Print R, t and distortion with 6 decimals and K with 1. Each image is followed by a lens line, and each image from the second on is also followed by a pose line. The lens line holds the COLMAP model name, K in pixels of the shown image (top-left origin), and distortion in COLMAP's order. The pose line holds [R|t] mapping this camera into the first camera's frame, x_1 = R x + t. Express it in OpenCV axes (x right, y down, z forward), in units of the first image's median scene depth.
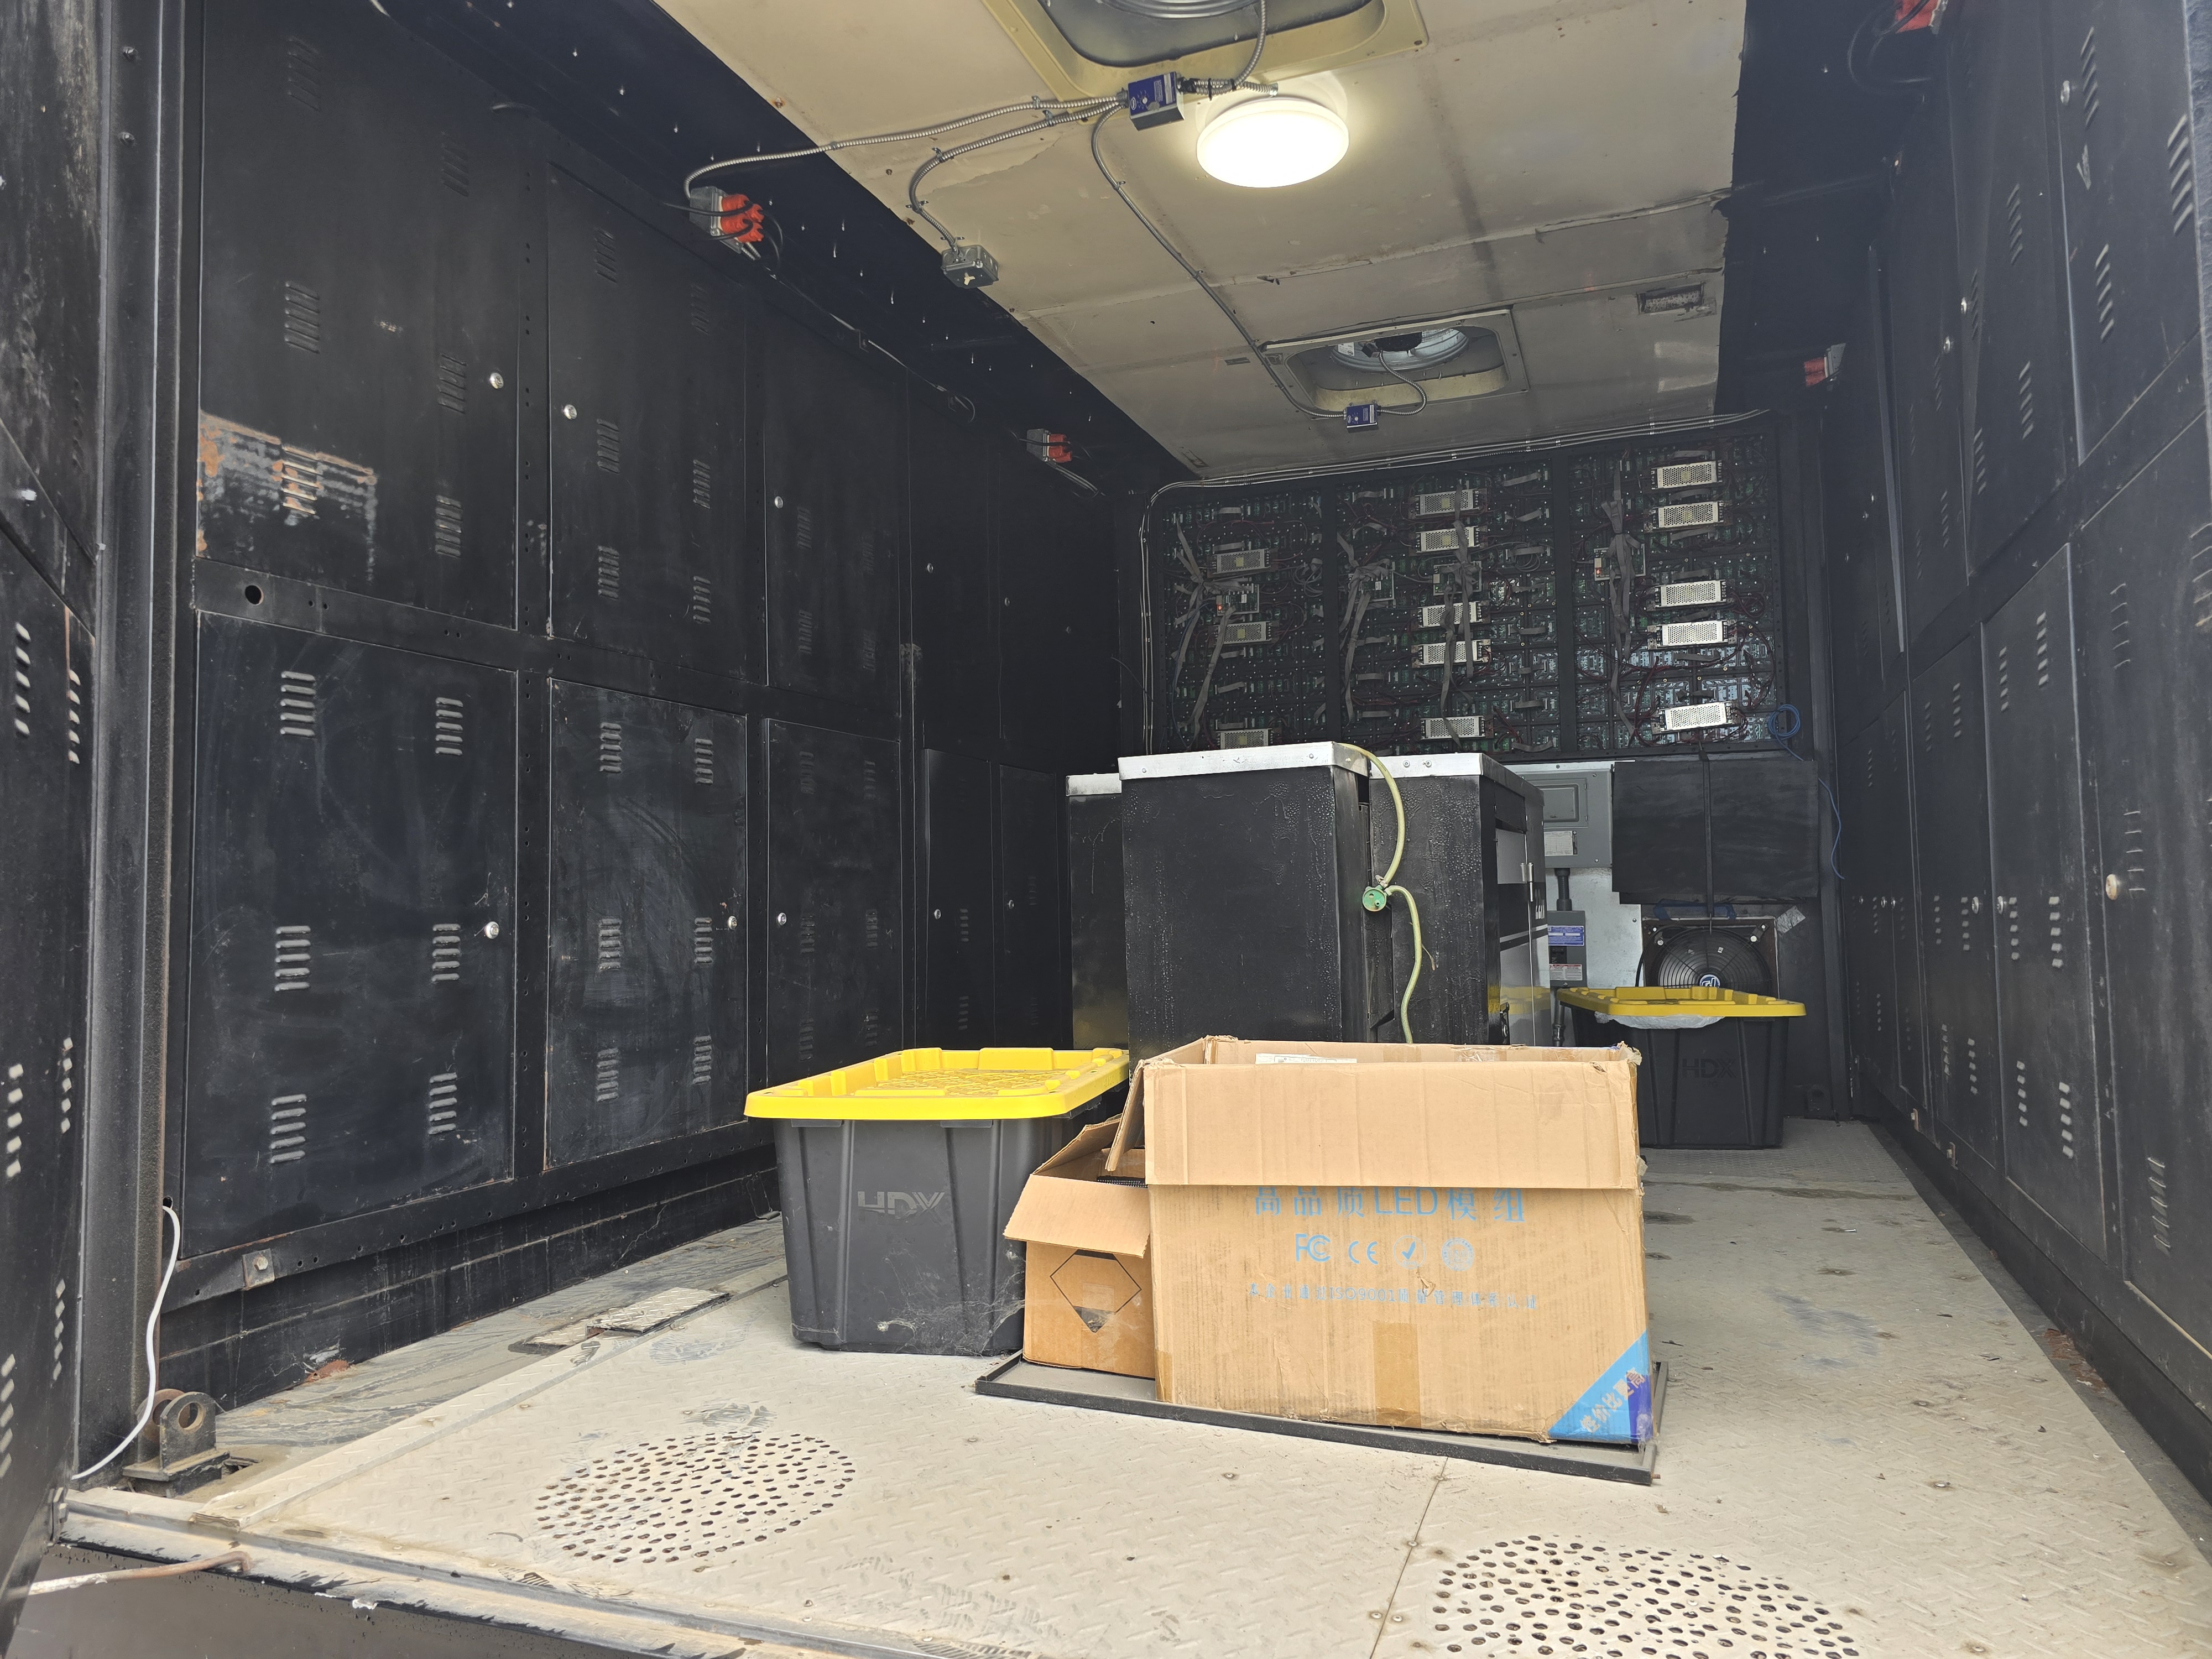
lens RADIAL K [[1498.4, 0, 1085.1], [0, 1498.4, 816.6], [0, 0, 1]] dist [0.068944, -0.068245]
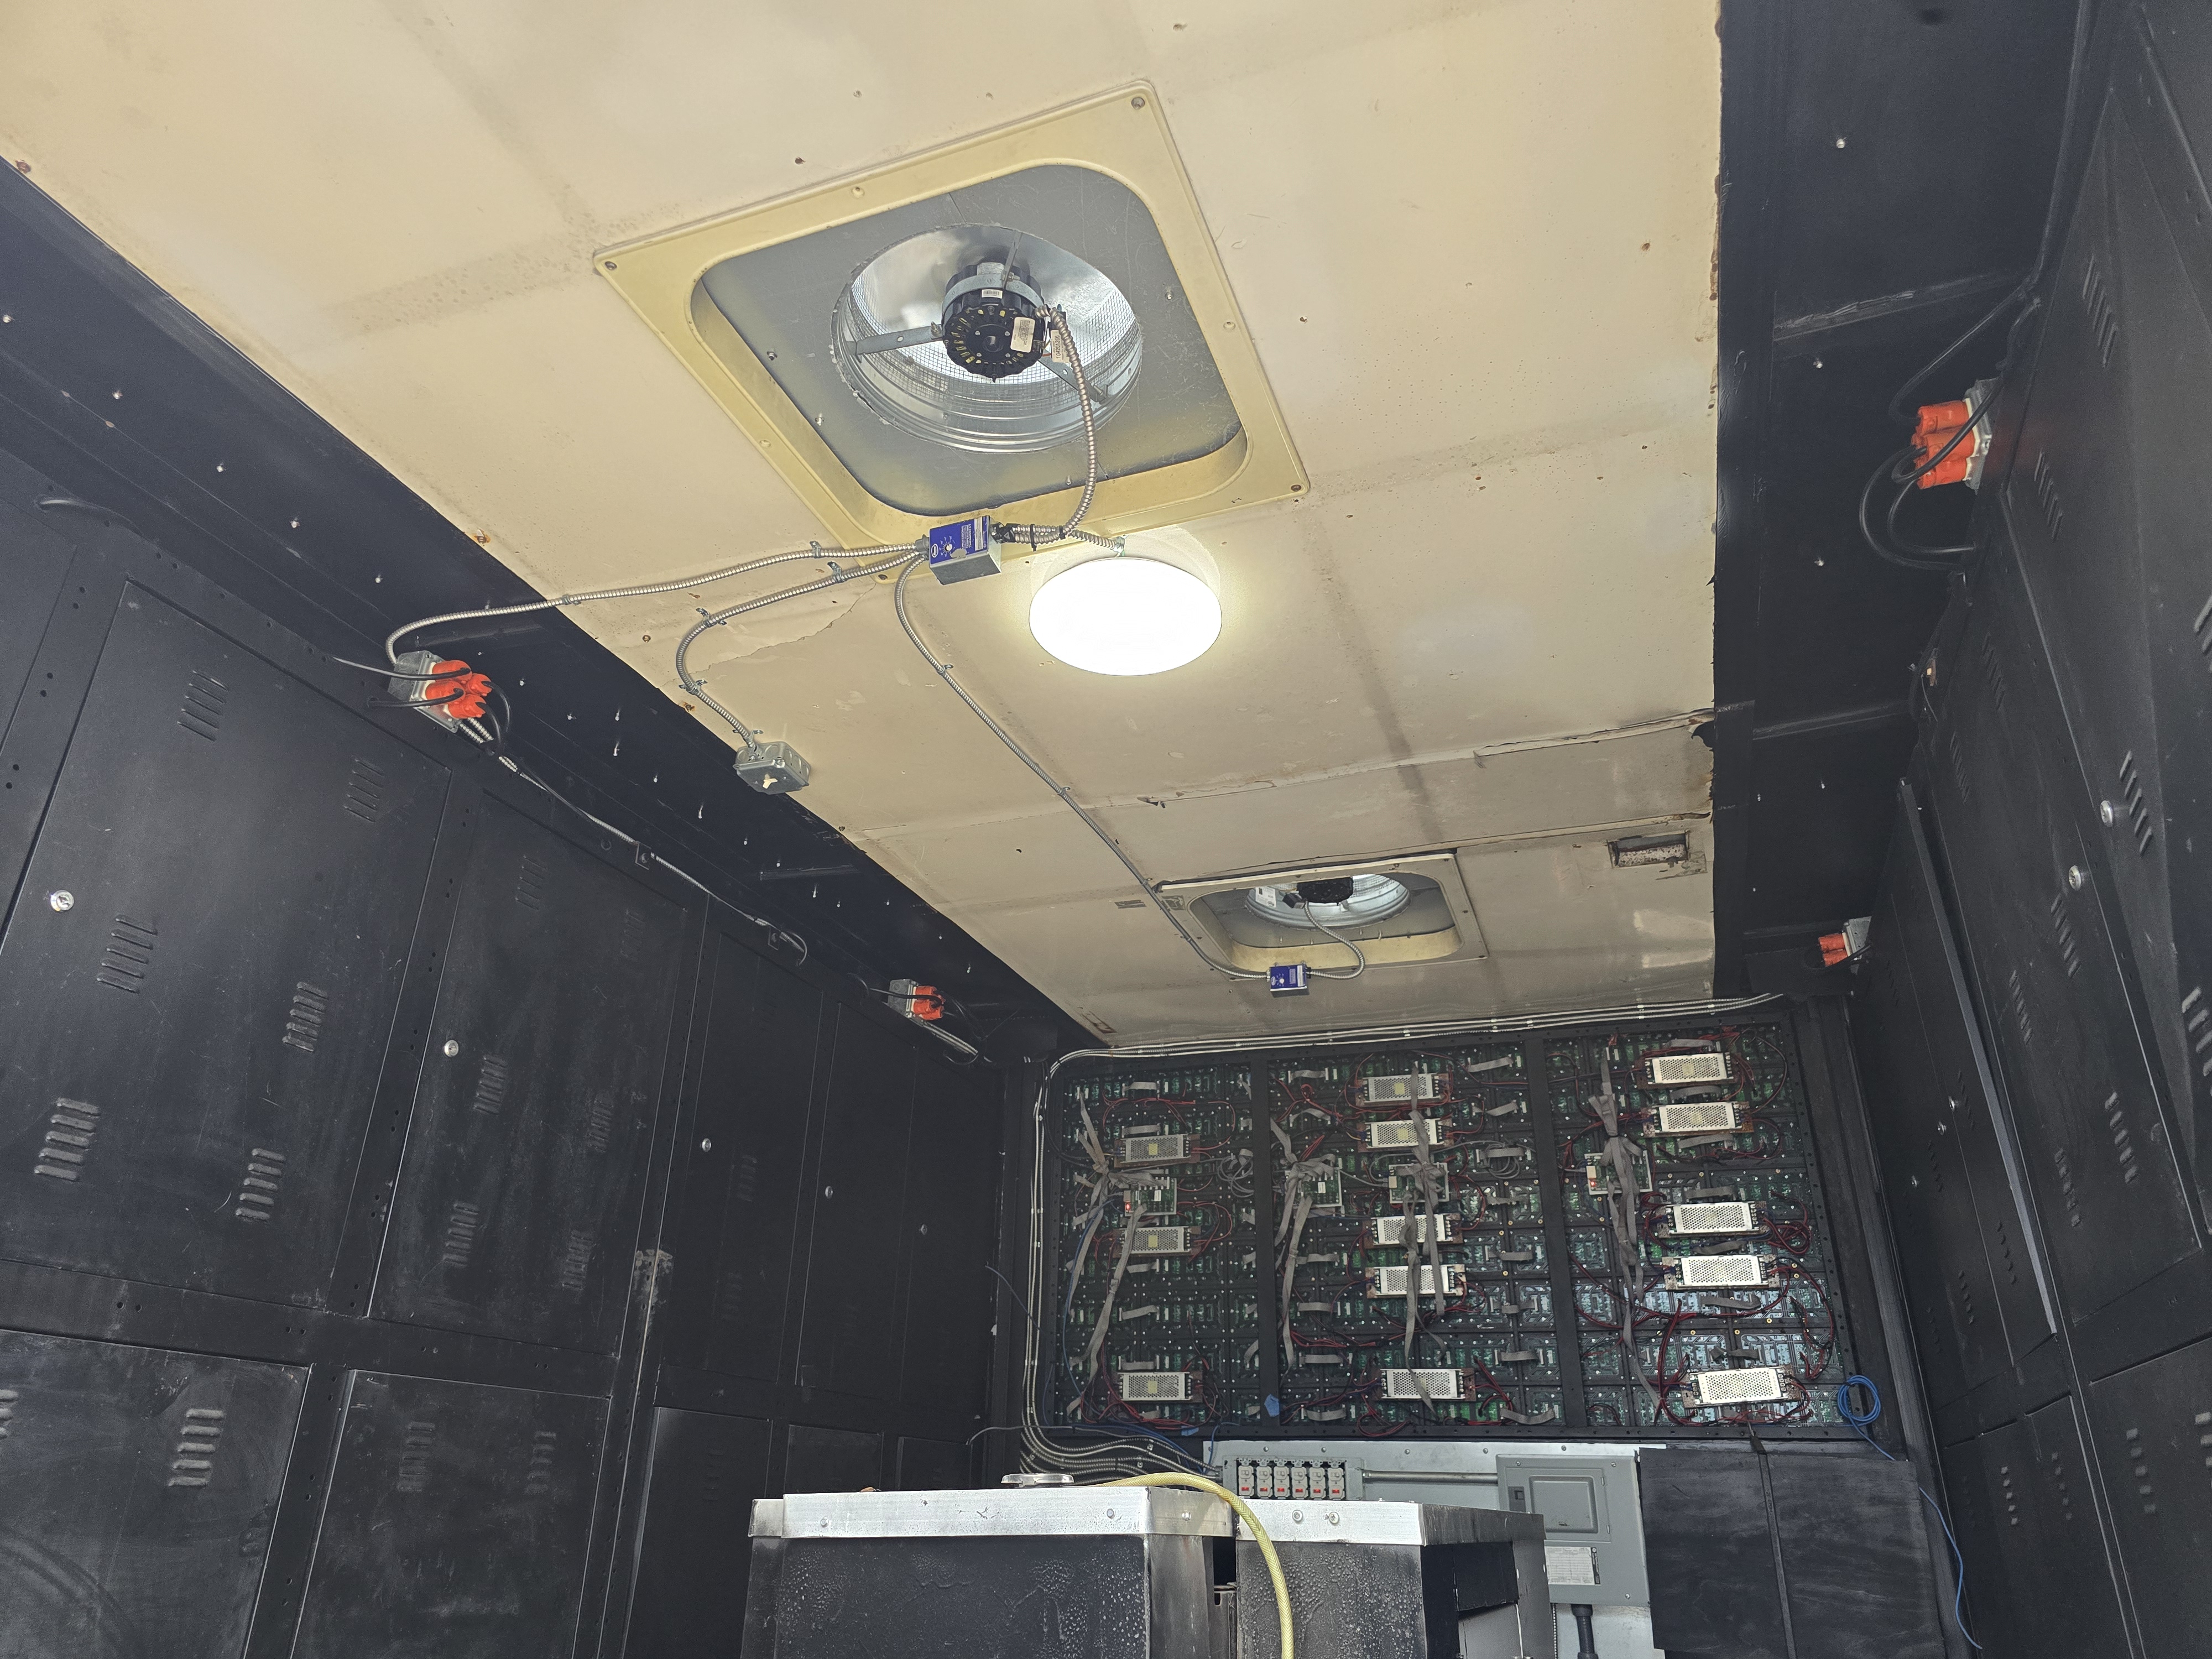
lens RADIAL K [[1498.4, 0, 1104.7], [0, 1498.4, 833.9], [0, 0, 1]] dist [0.068944, -0.068245]
pose [[0.999165, 0.039700, 0.009604, 0.085877], [-0.033546, 0.931735, -0.361586, -0.046740], [-0.023303, 0.360962, 0.932289, 0.249337]]
